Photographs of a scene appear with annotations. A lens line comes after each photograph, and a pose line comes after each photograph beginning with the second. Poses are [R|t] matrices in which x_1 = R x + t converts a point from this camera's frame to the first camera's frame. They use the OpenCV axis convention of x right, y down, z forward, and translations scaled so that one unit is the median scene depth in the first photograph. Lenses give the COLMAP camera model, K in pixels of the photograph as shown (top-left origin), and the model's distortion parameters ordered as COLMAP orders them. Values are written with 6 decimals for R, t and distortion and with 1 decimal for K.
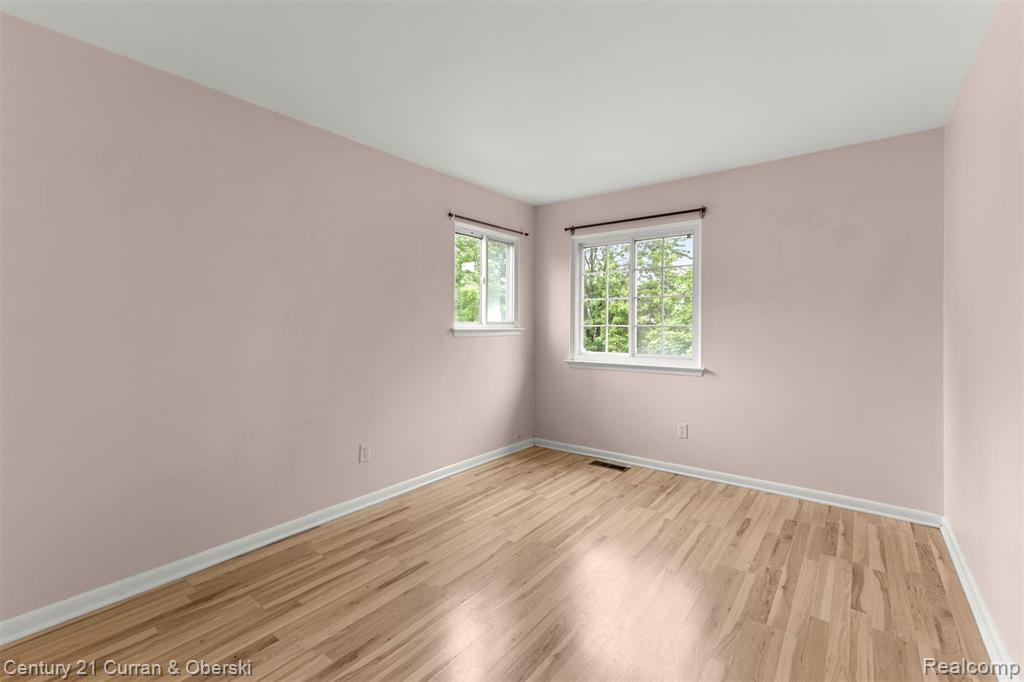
lens RADIAL K [[446.6, 0, 514.3], [0, 446.6, 337.5], [0, 0, 1]] dist [0.013445, -0.002286]
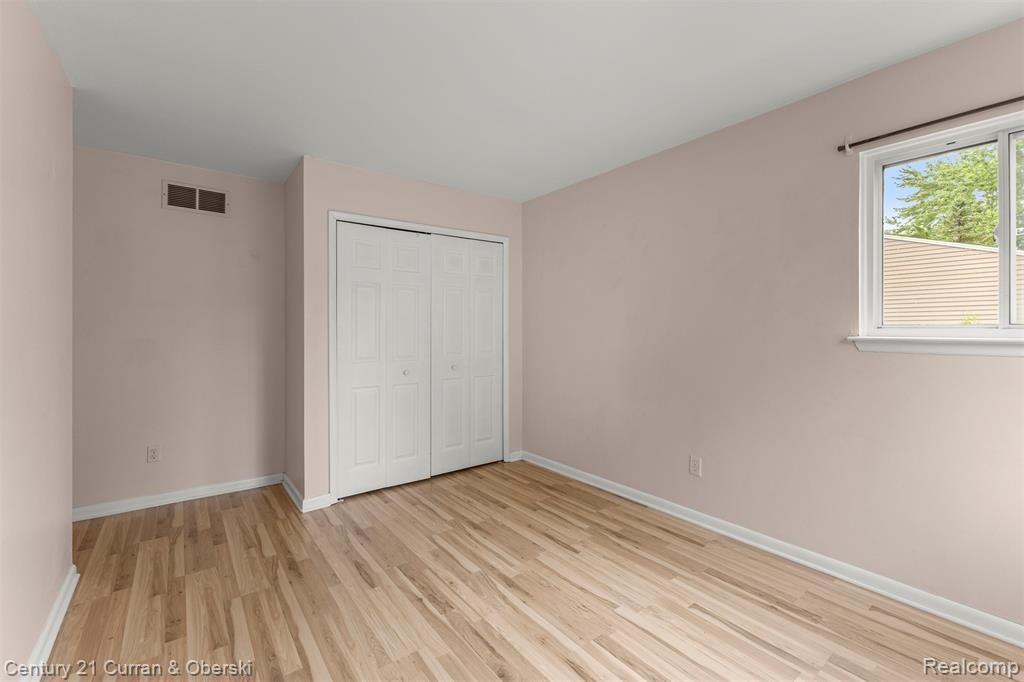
lens RADIAL K [[446.6, 0, 514.3], [0, 446.6, 334.2], [0, 0, 1]] dist [0.013445, -0.002286]
pose [[-0.275068, 0.007042, -0.961399, 0.805835], [-0.024330, 0.999602, 0.014284, -0.028618], [0.961117, 0.027320, -0.274787, 1.051054]]
